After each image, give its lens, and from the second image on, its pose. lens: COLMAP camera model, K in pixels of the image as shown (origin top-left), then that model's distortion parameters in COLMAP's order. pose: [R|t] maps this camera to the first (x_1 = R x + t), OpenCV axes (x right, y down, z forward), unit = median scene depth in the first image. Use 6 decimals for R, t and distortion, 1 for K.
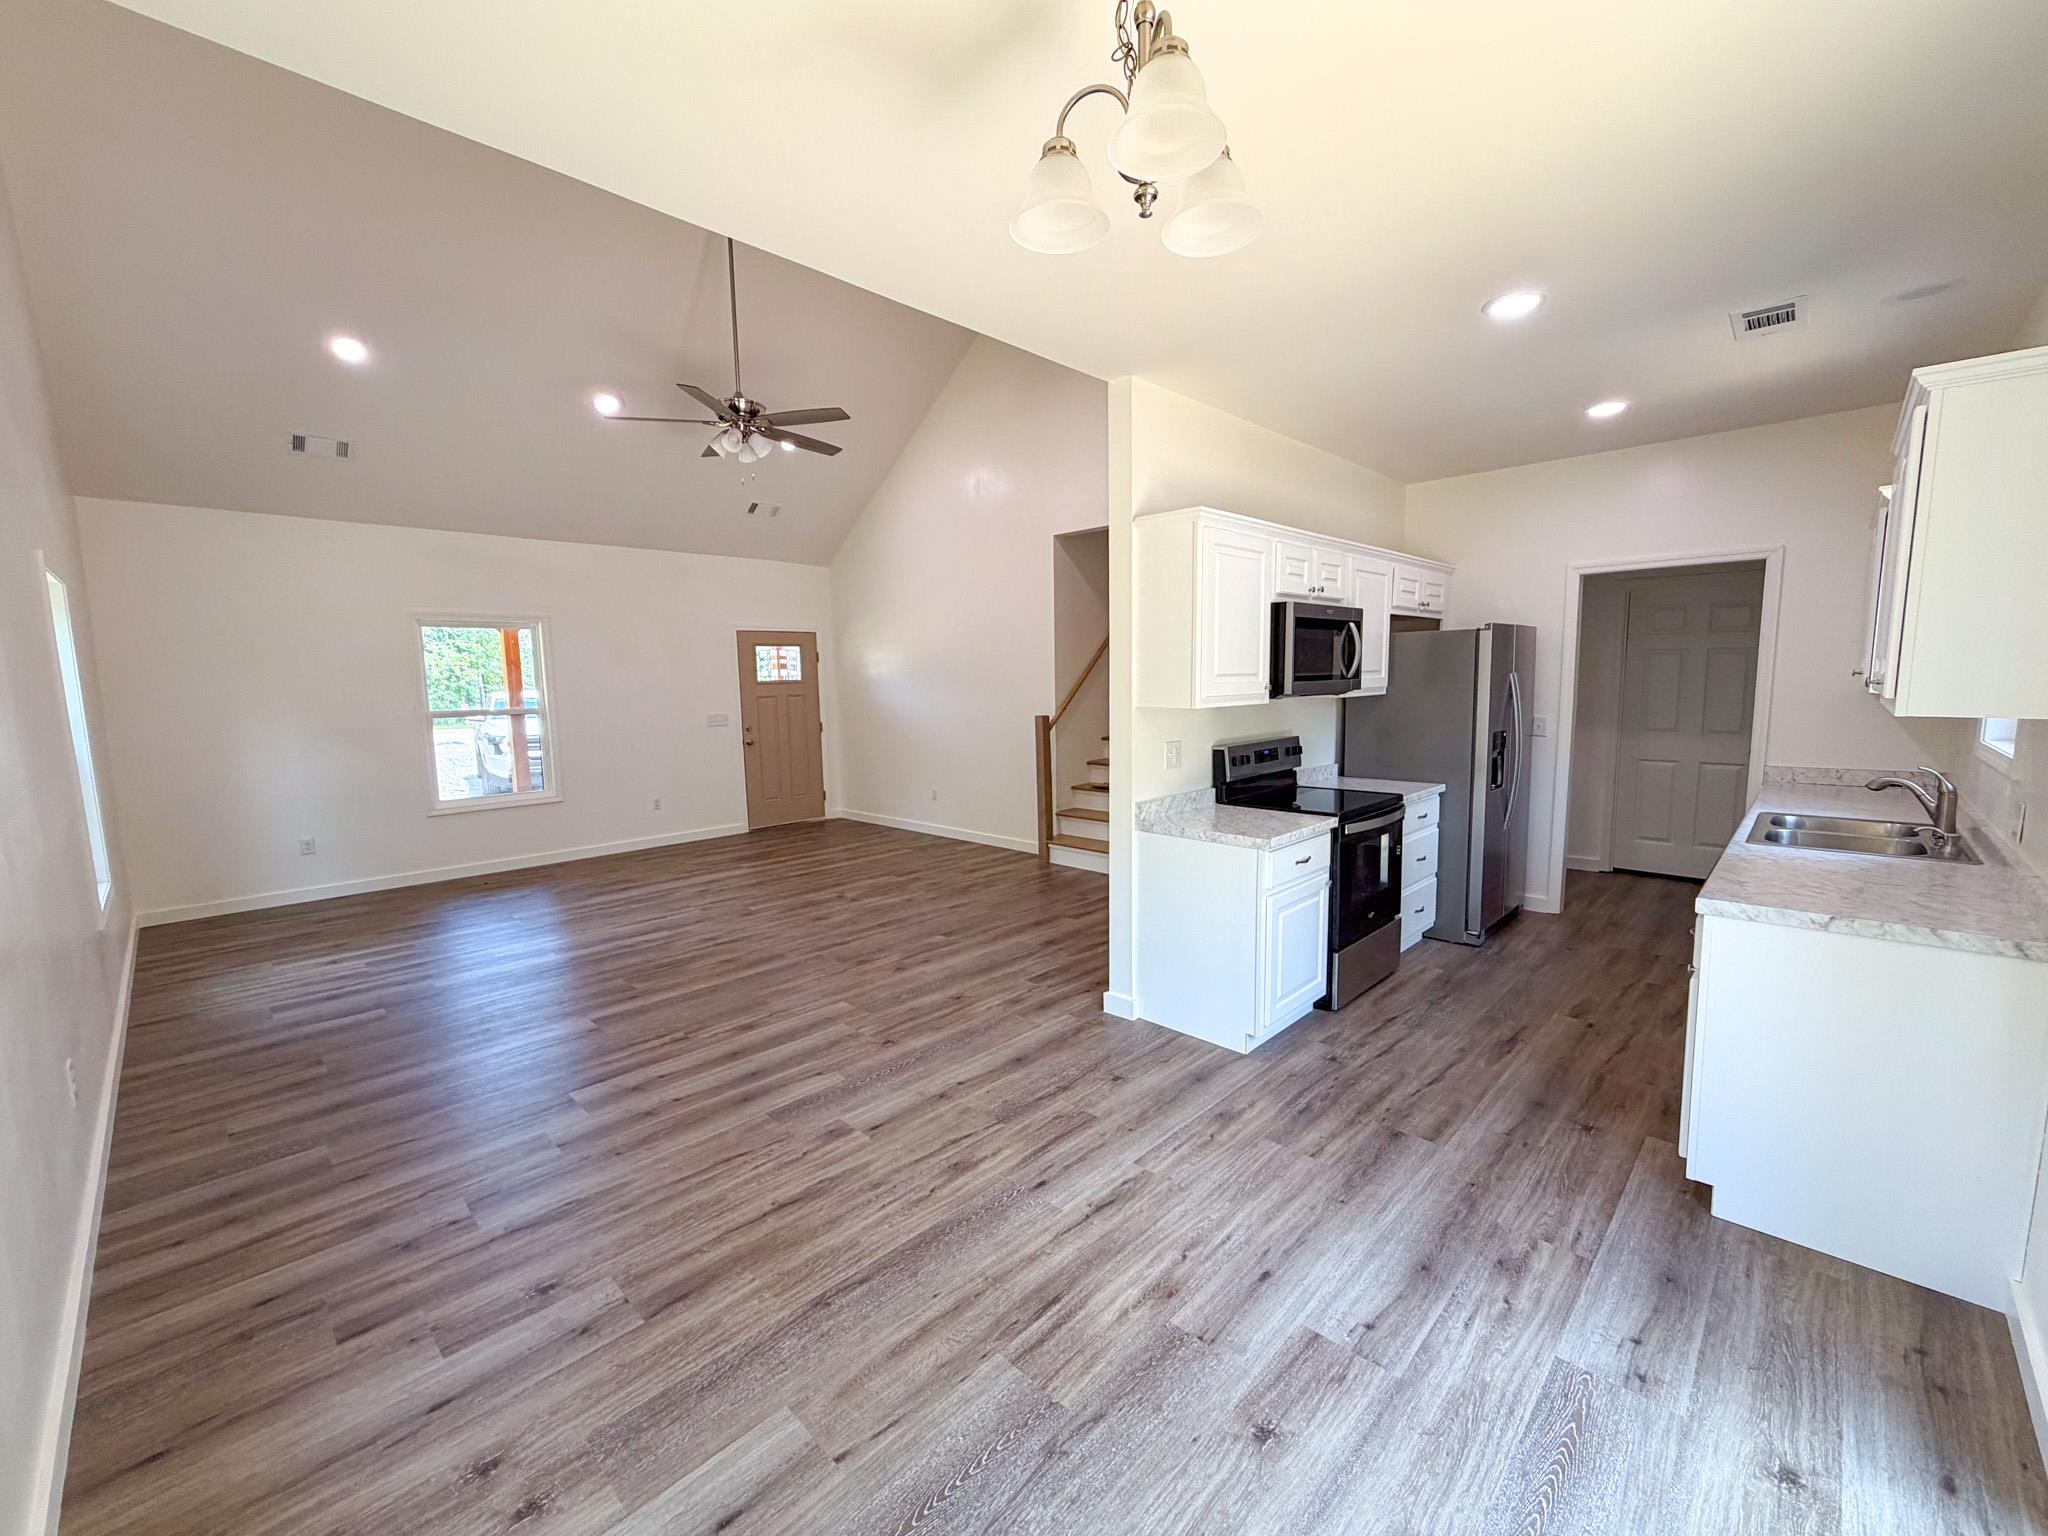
lens RADIAL K [[843.0, 0, 1013.3], [0, 843.0, 756.3], [0, 0, 1]] dist [0.001212, -0.000089]
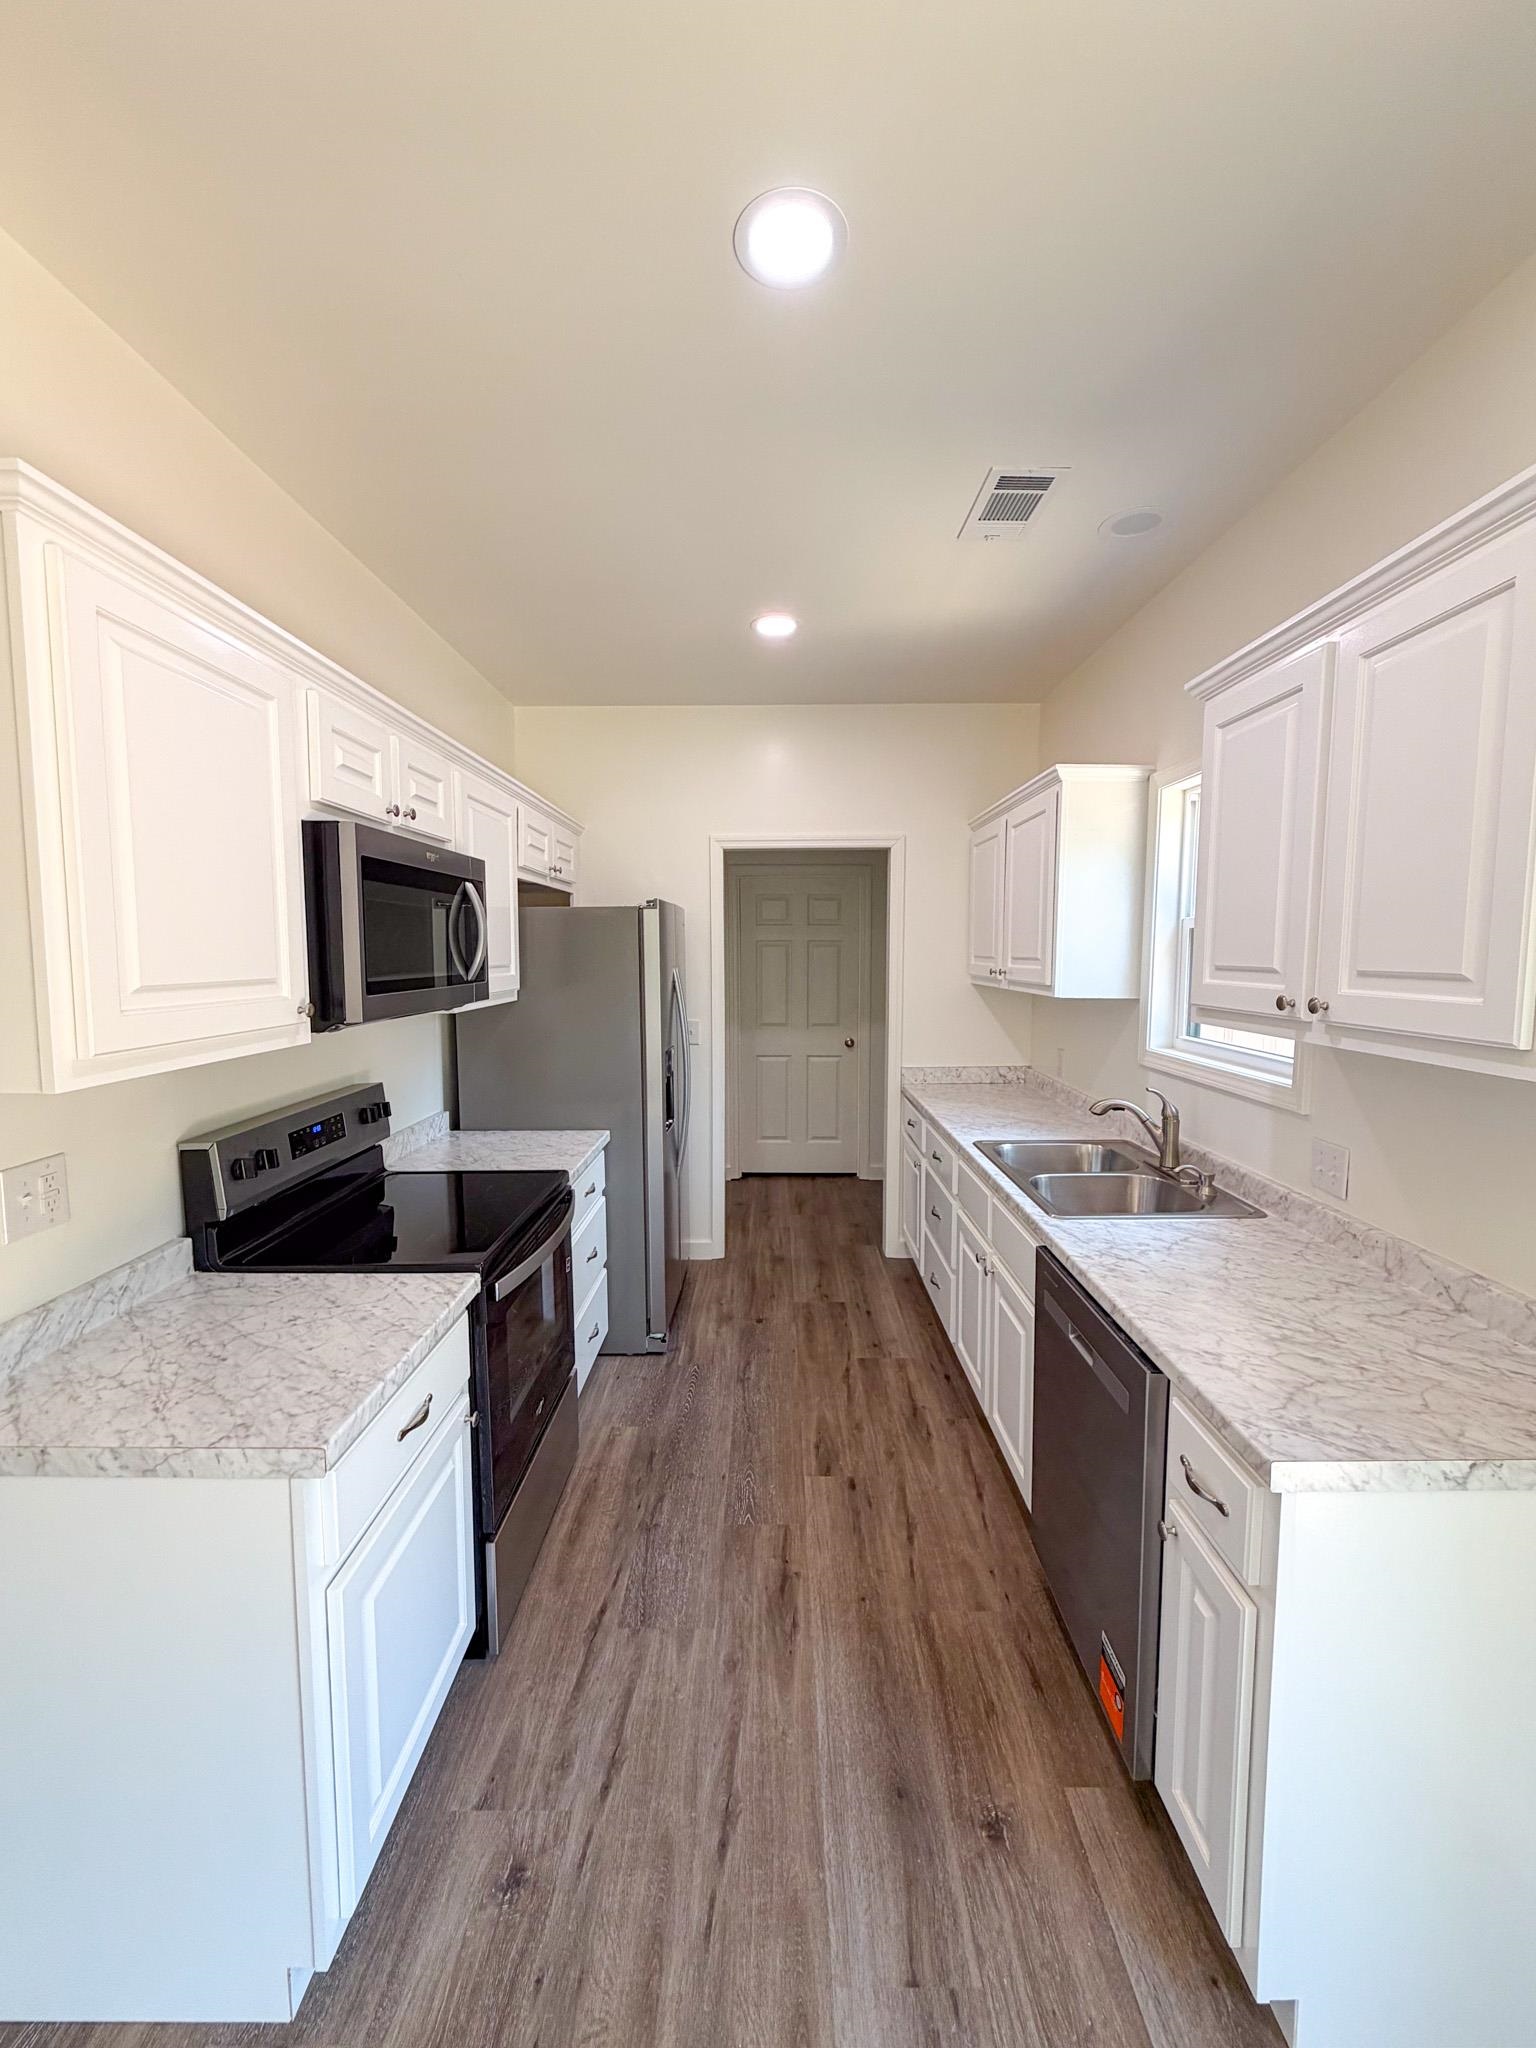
lens RADIAL K [[816.7, 0, 768.0], [0, 816.7, 1024.0], [0, 0, 1]] dist [0.001678, 0.000063]
pose [[0.714343, -0.048523, 0.698112, 0.163615], [0.058334, 0.998250, 0.009694, -0.059474], [-0.697360, 0.033799, 0.715923, 0.486483]]
